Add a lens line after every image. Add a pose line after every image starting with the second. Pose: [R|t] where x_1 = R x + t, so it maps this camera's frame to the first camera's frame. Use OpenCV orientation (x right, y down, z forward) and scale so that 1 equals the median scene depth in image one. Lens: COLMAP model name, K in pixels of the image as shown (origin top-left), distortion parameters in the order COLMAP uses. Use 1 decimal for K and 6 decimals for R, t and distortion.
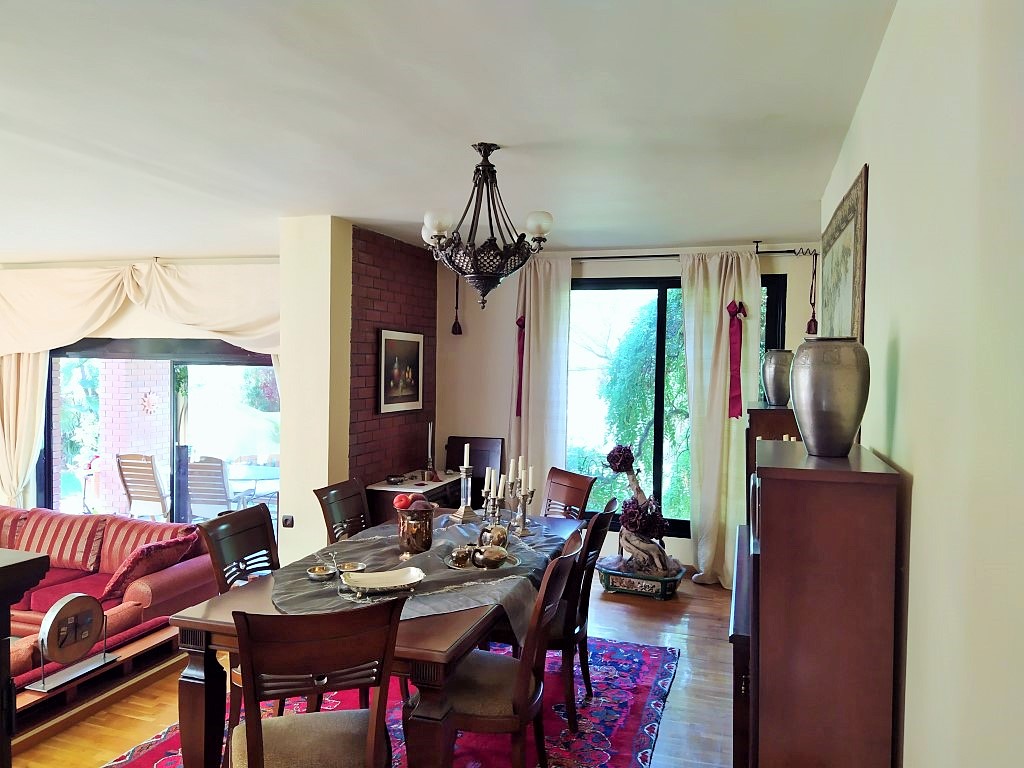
lens RADIAL K [[751.4, 0, 511.2], [0, 751.4, 387.3], [0, 0, 1]] dist [0.087321, -0.118239]
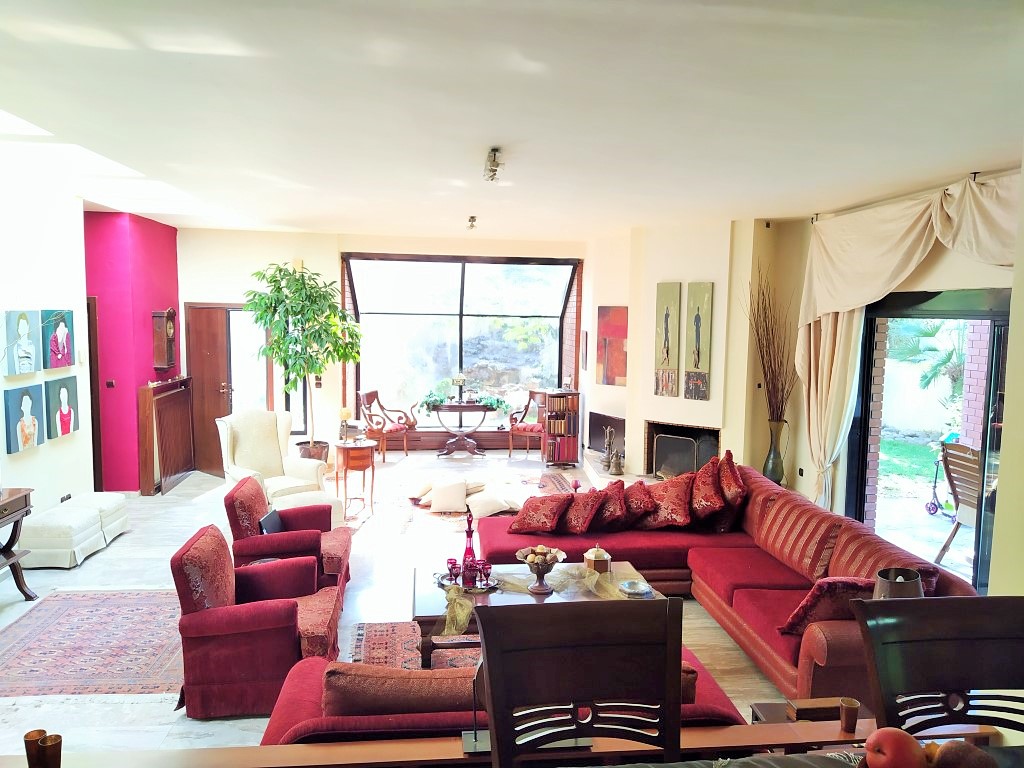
lens RADIAL K [[764.2, 0, 512.0], [0, 764.2, 384.0], [0, 0, 1]] dist [0.074333, -0.000678]
pose [[0.406126, 0.081672, -0.910160, 0.034690], [-0.044068, 0.996590, 0.069764, -0.008750], [0.912754, 0.011776, 0.408340, 0.319684]]
